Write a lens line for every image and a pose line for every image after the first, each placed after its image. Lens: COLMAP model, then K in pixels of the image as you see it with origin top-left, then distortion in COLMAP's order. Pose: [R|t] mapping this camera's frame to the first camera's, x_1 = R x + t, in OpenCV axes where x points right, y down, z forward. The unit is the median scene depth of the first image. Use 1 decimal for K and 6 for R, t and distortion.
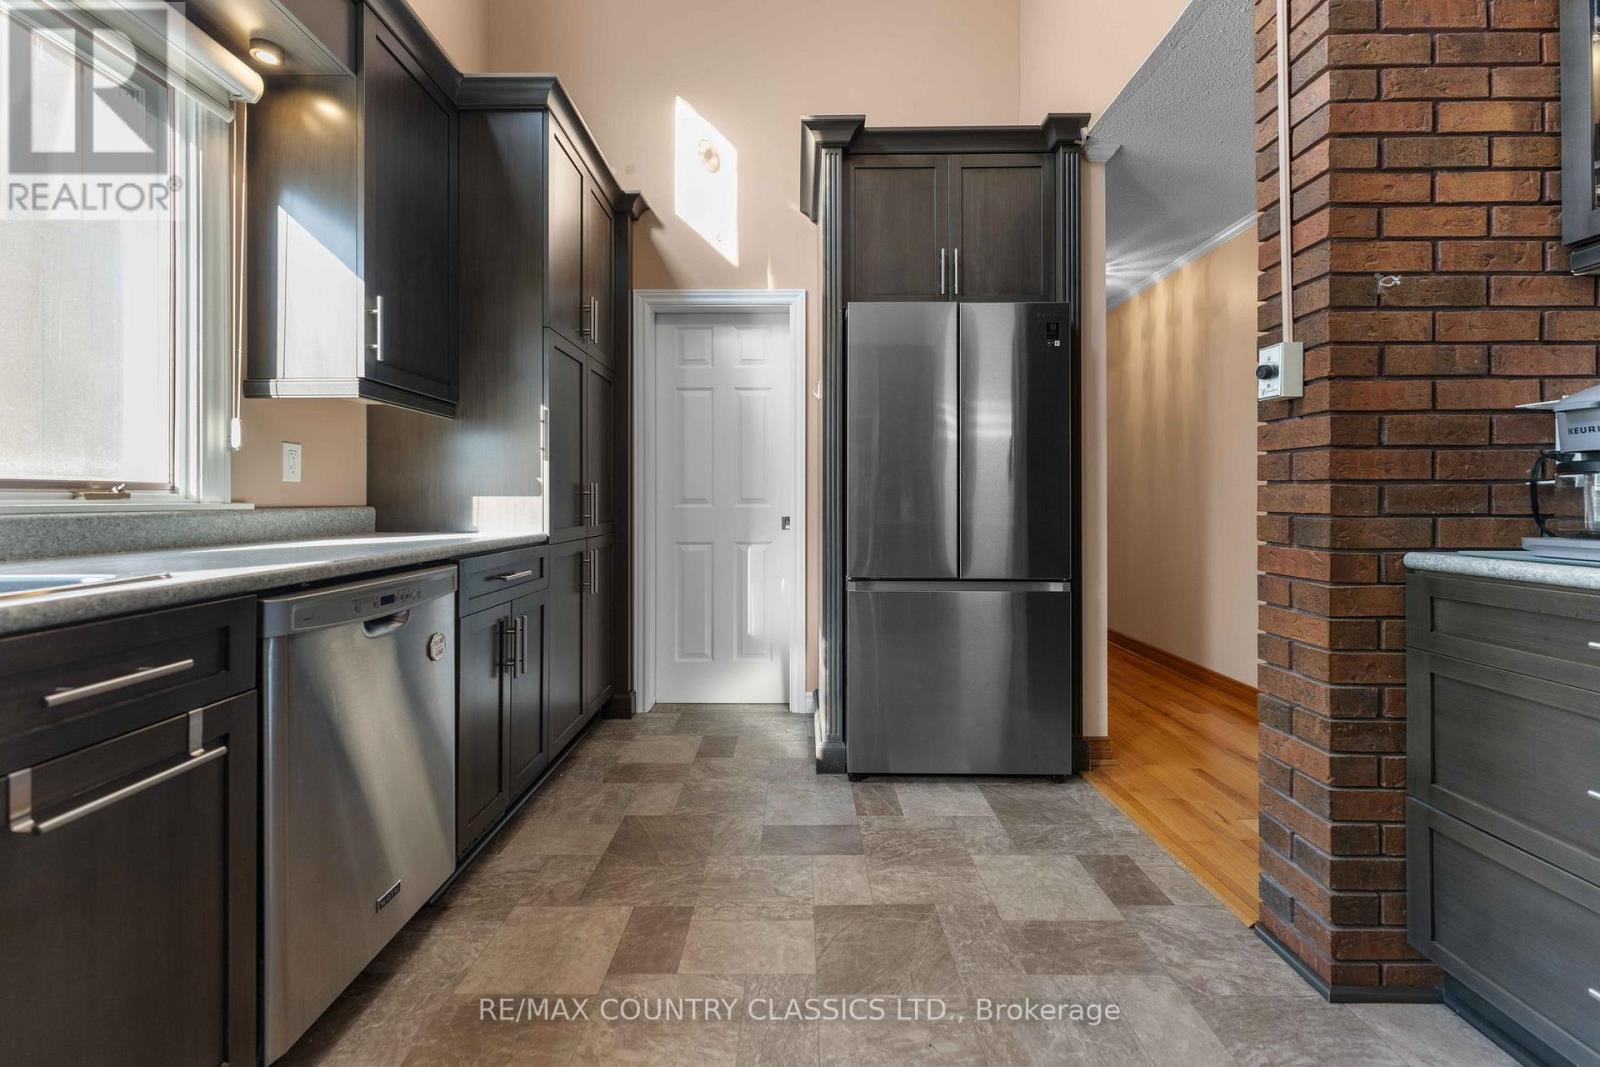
lens RADIAL K [[652.6, 0, 793.2], [0, 652.6, 497.9], [0, 0, 1]] dist [0.002605, 0.000133]
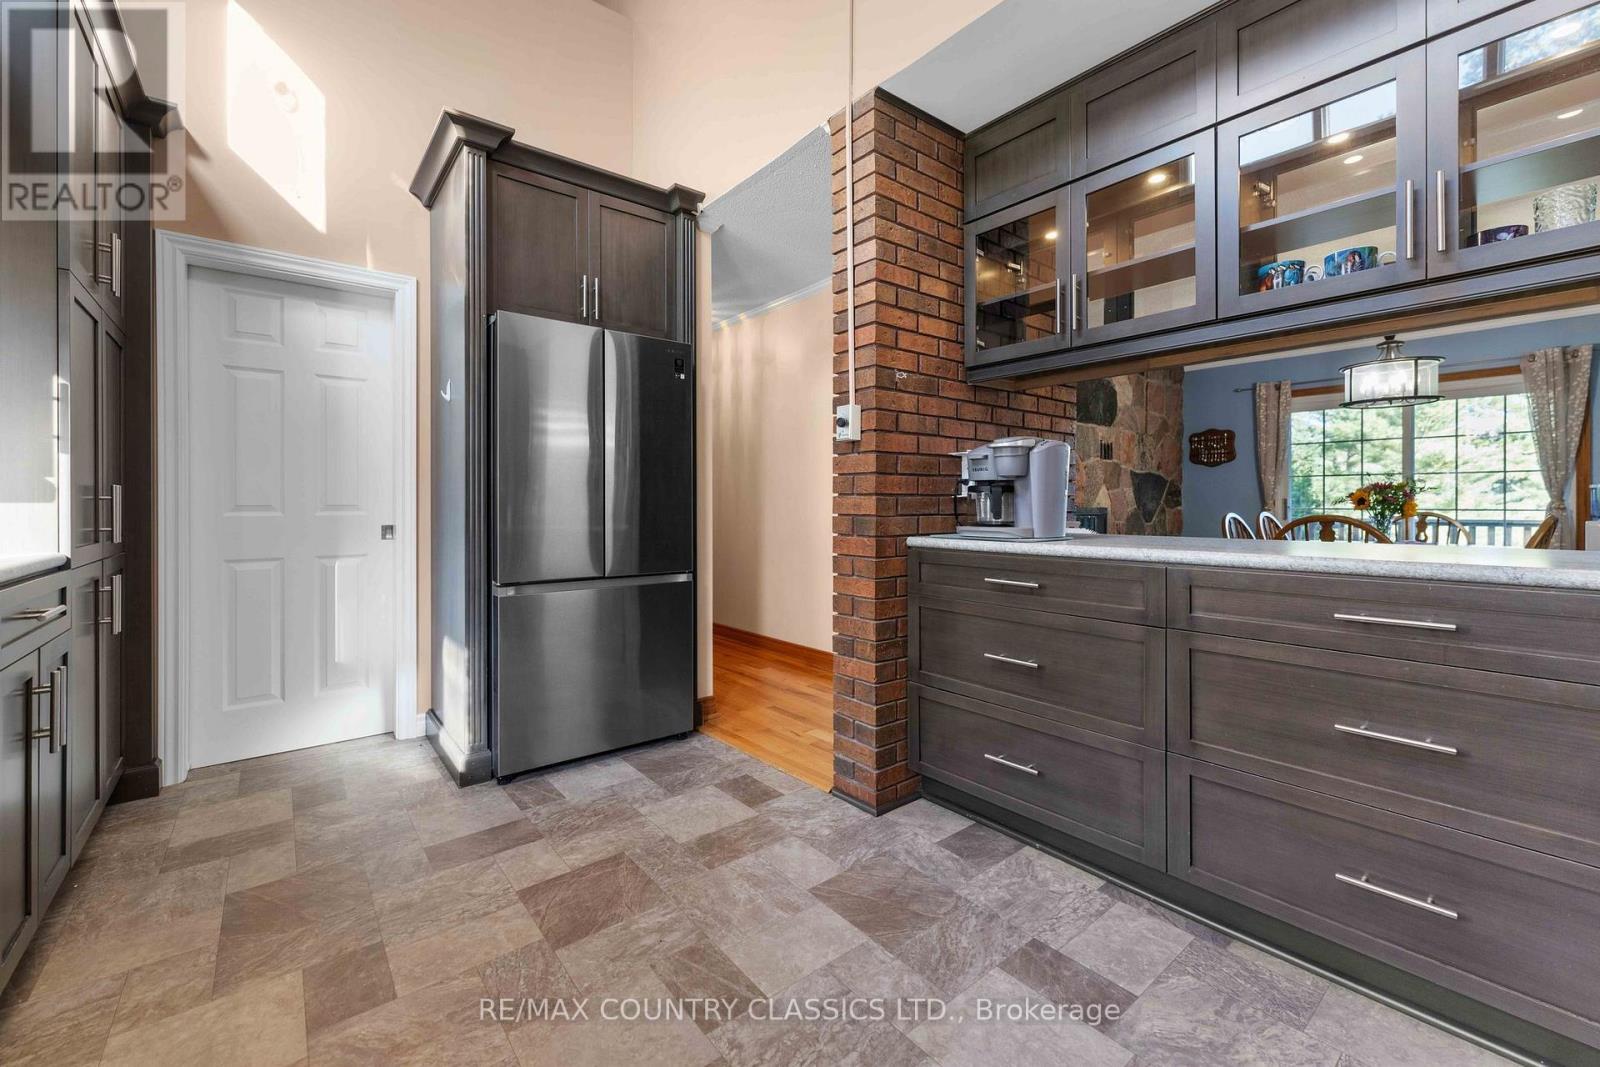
lens RADIAL K [[652.6, 0, 790.3], [0, 652.6, 504.9], [0, 0, 1]] dist [0.002605, 0.000133]
pose [[0.780018, -0.001235, 0.625756, -0.221157], [-0.000637, 0.999996, 0.002767, -0.002737], [-0.625757, -0.002558, 0.780014, -0.077071]]
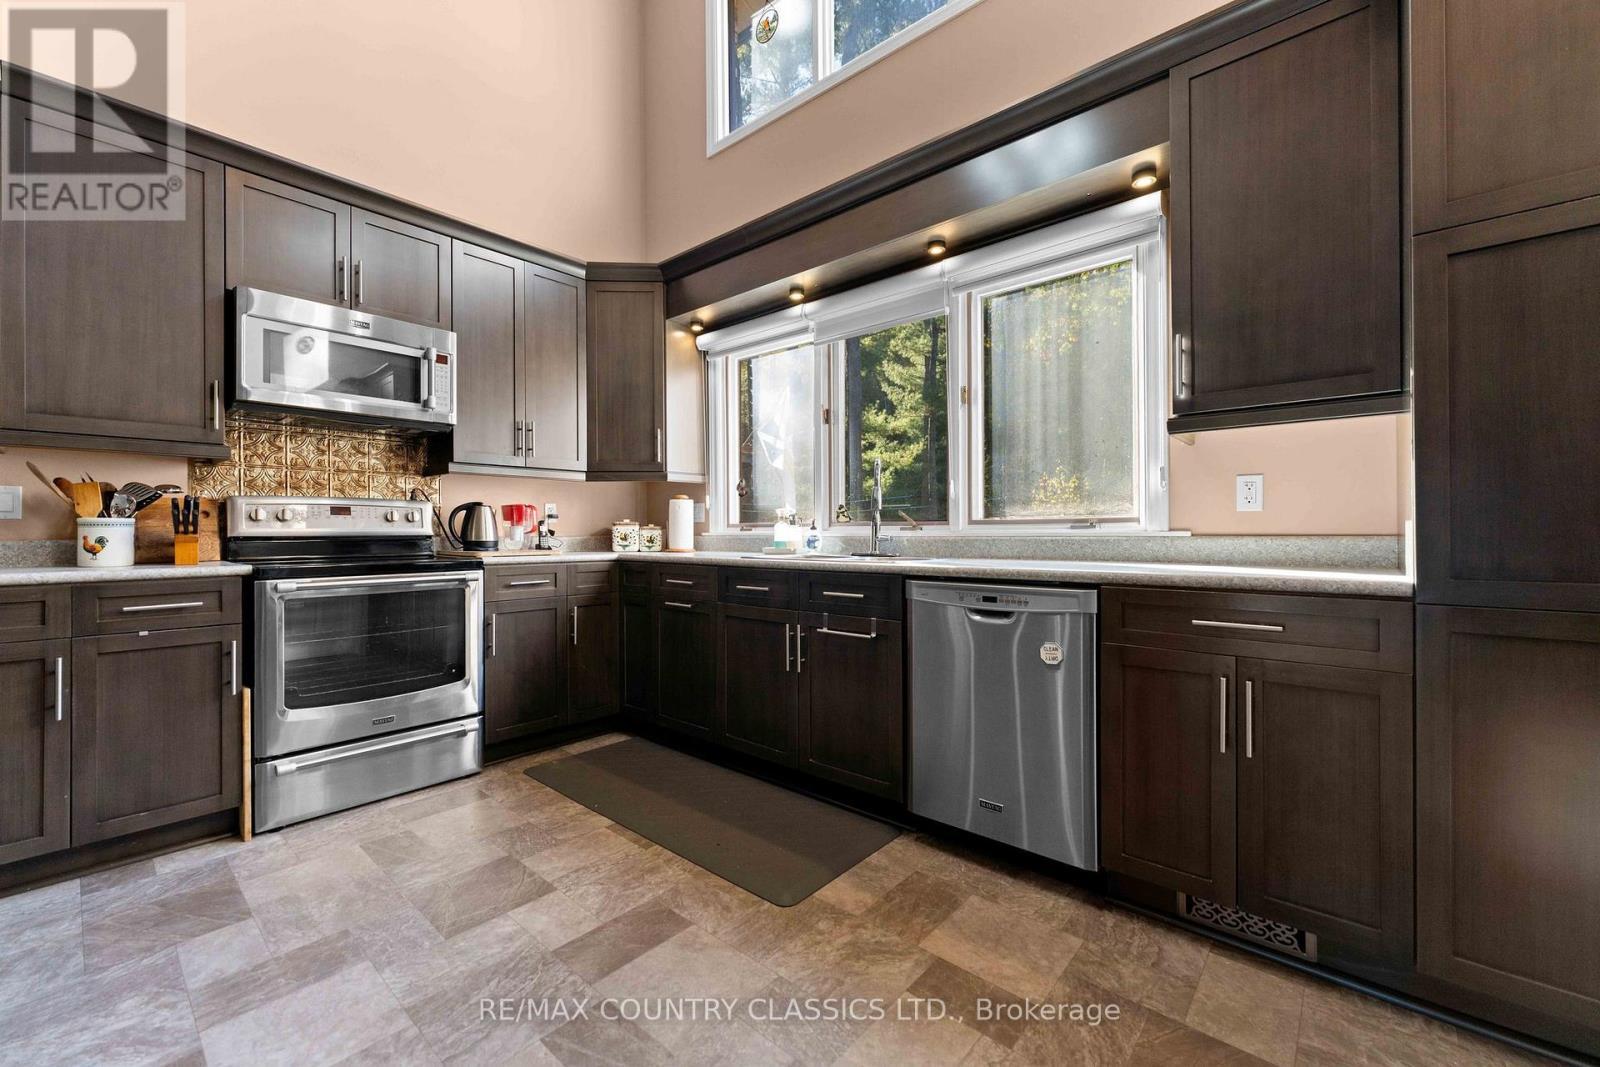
lens RADIAL K [[652.6, 0, 799.4], [0, 652.6, 526.5], [0, 0, 1]] dist [0.002605, 0.000133]
pose [[-0.651282, 0.004404, -0.758823, 0.485280], [0.007990, 0.999968, -0.001054, -0.002664], [0.758794, -0.006749, -0.651296, 1.618076]]
